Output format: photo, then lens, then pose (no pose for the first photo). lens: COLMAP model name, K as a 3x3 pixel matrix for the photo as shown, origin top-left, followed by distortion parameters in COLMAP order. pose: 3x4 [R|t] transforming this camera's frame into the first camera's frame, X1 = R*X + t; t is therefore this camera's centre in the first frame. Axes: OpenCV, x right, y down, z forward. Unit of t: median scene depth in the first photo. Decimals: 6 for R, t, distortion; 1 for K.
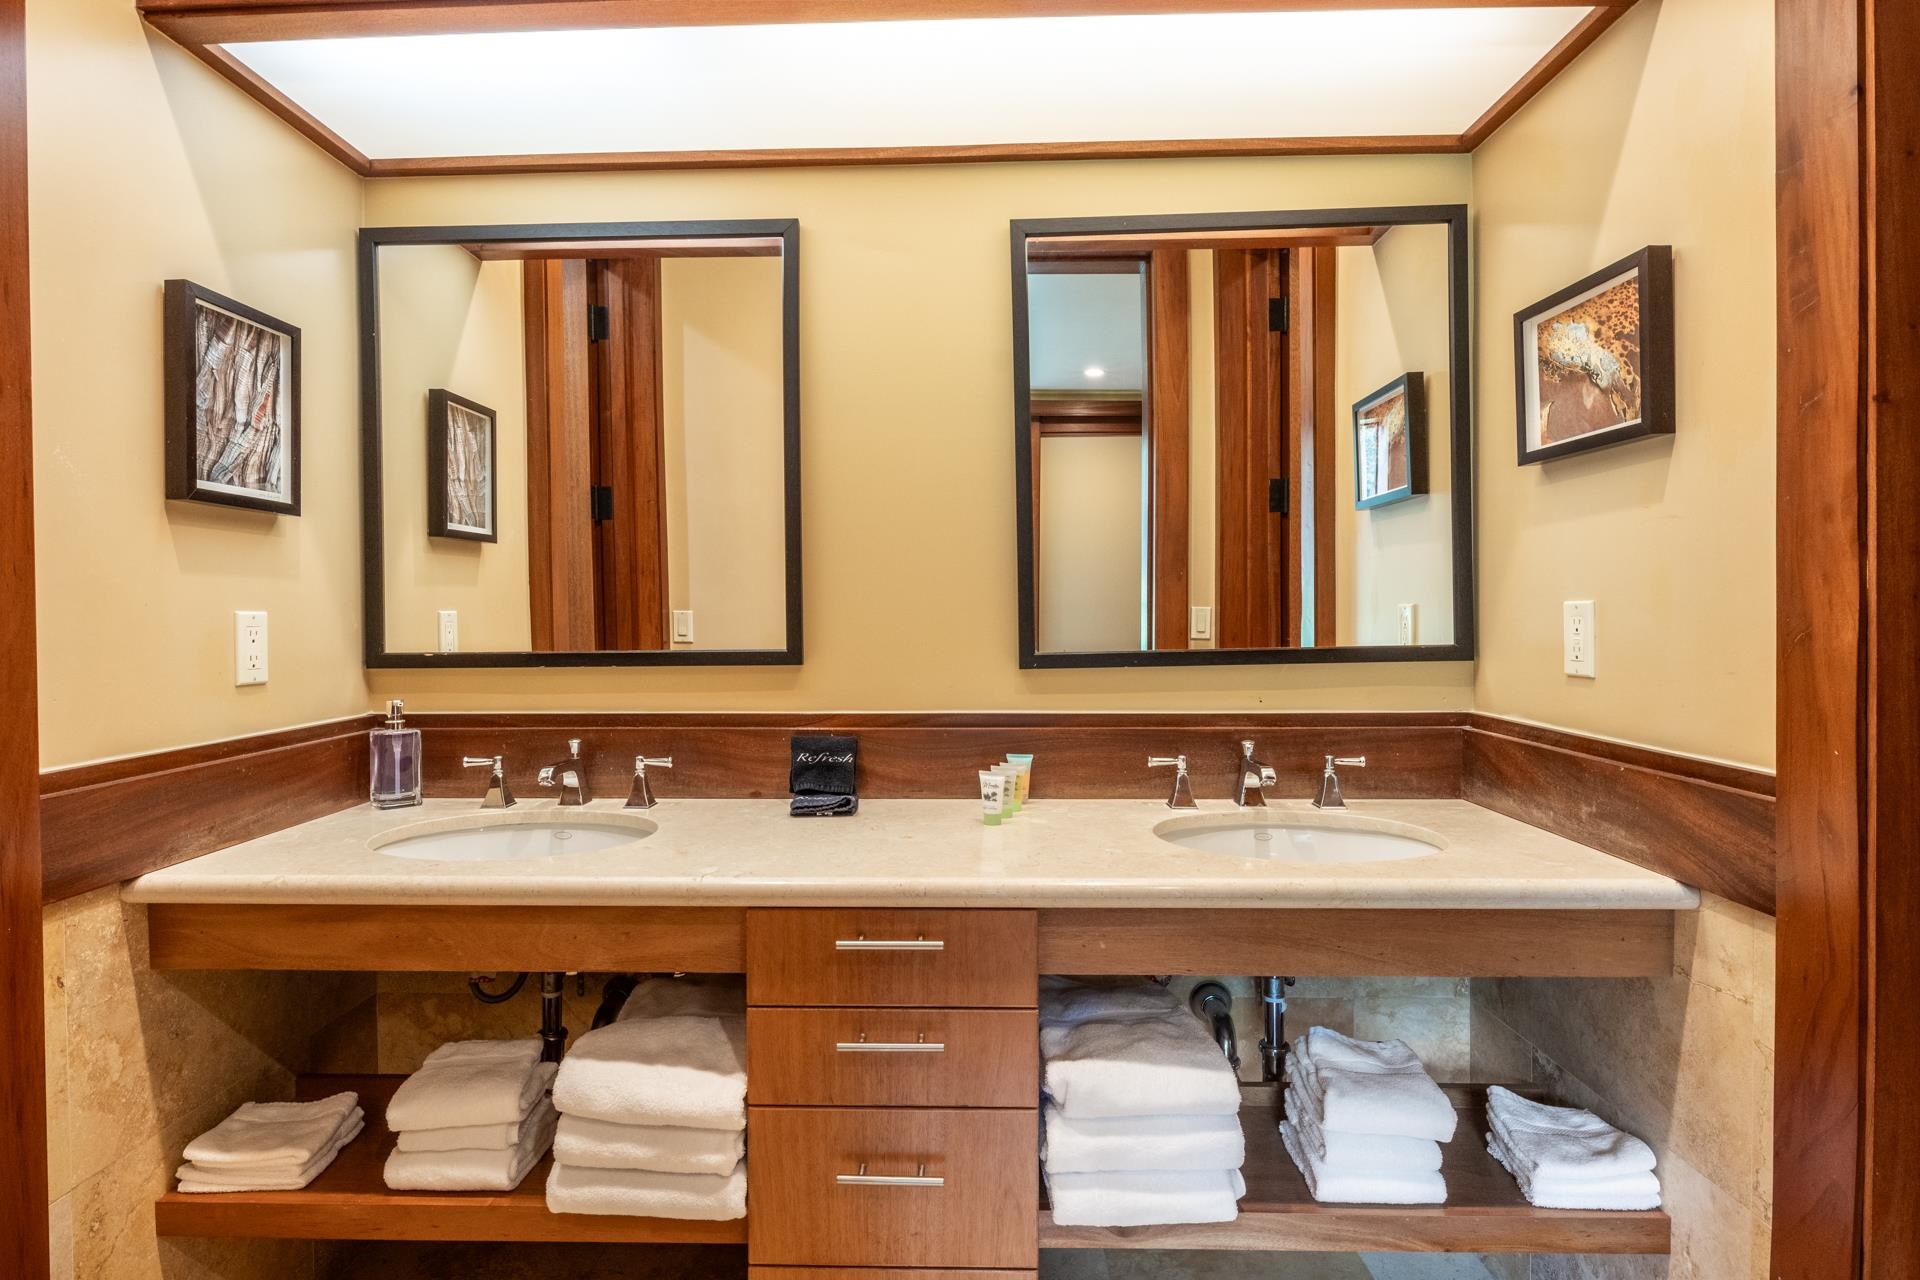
lens RADIAL K [[1017.0, 0, 948.8], [0, 1017.0, 656.7], [0, 0, 1]] dist [-0.003712, -0.001082]
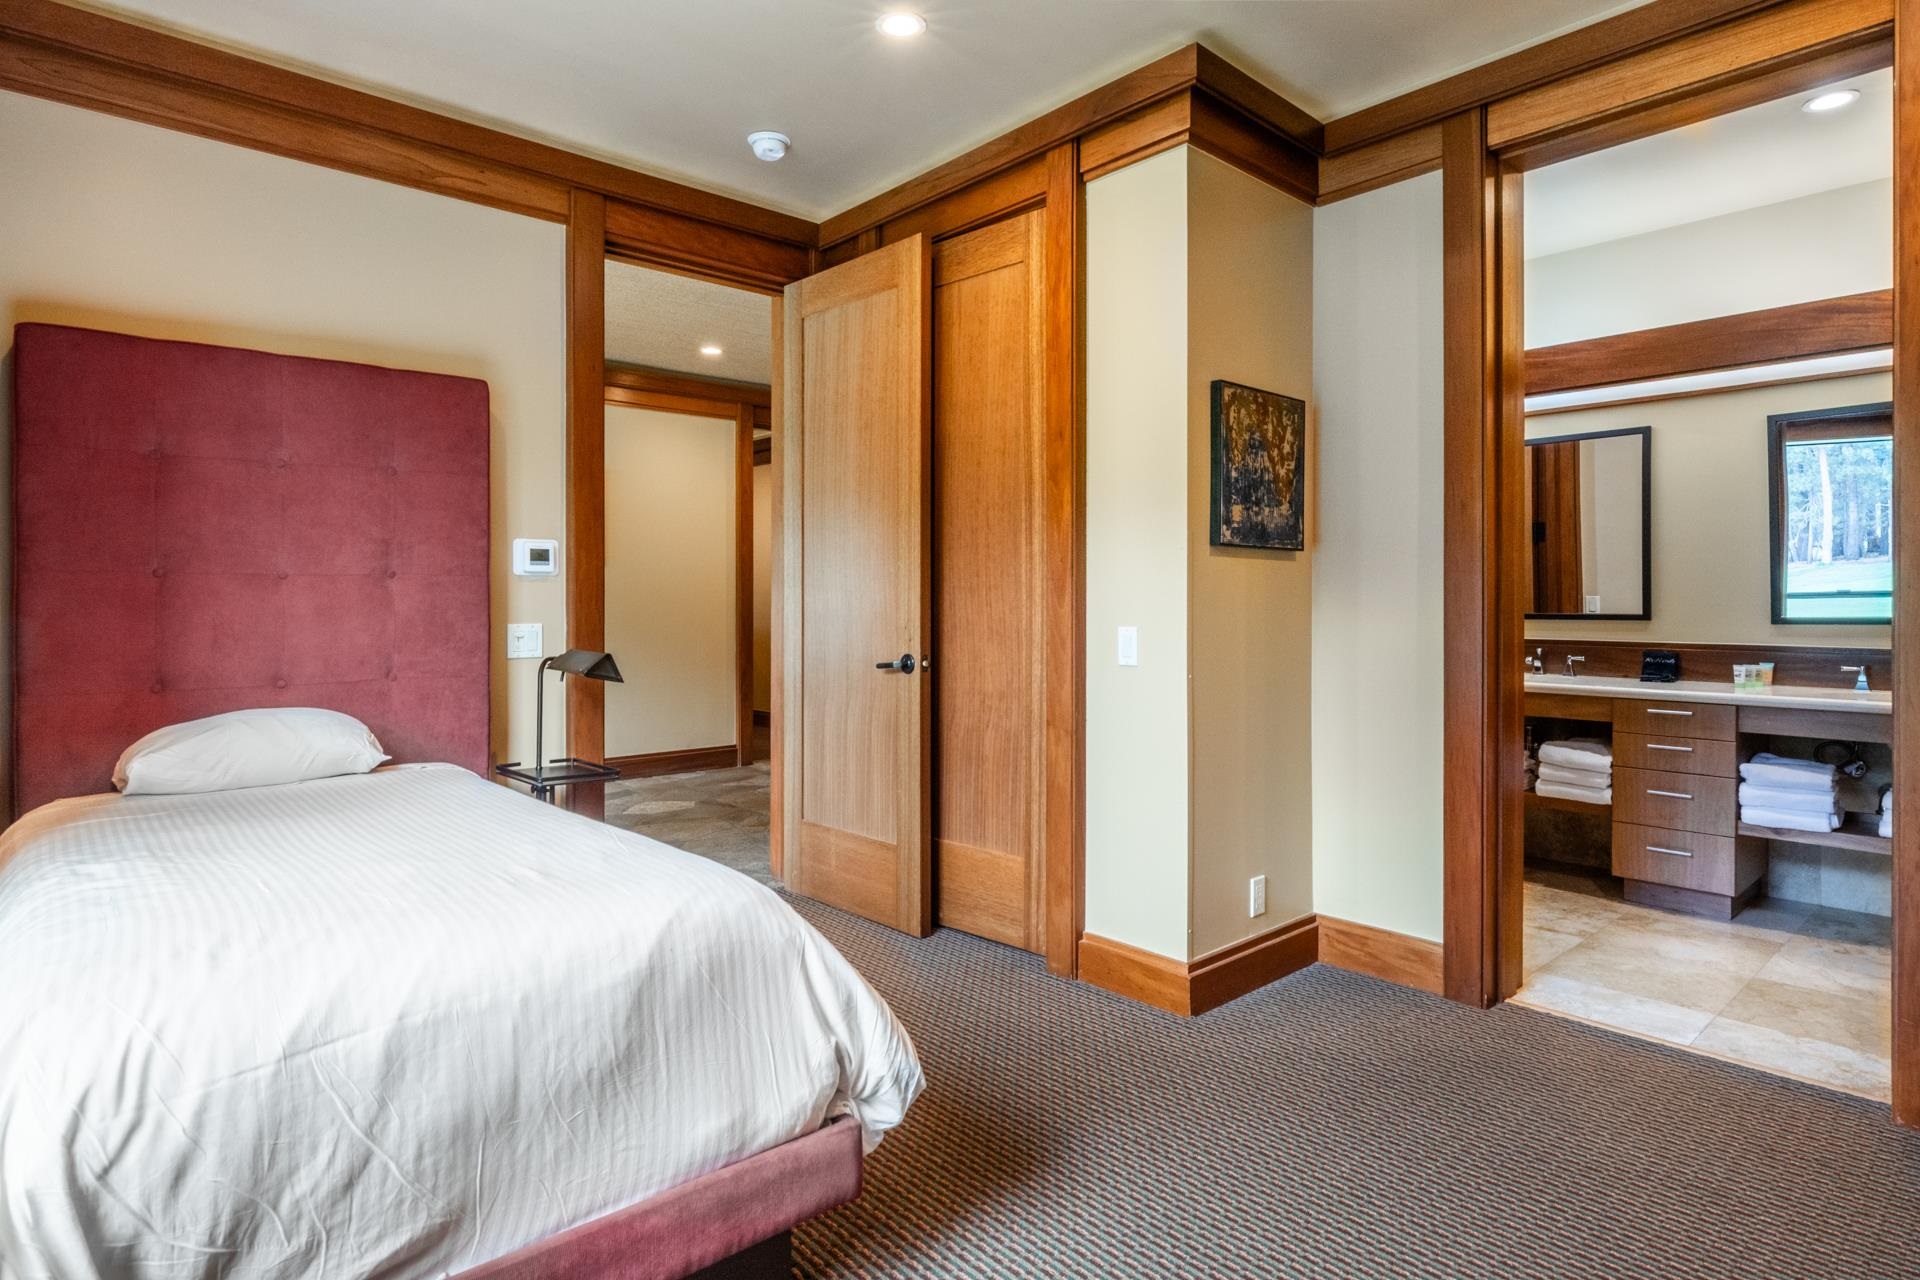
lens RADIAL K [[1017.0, 0, 937.0], [0, 1017.0, 597.0], [0, 0, 1]] dist [-0.003712, -0.001082]
pose [[0.673645, 0.002694, -0.739050, 0.485489], [-0.033683, 0.999066, -0.027061, 0.075051], [0.738287, 0.043123, 0.673107, -1.807468]]
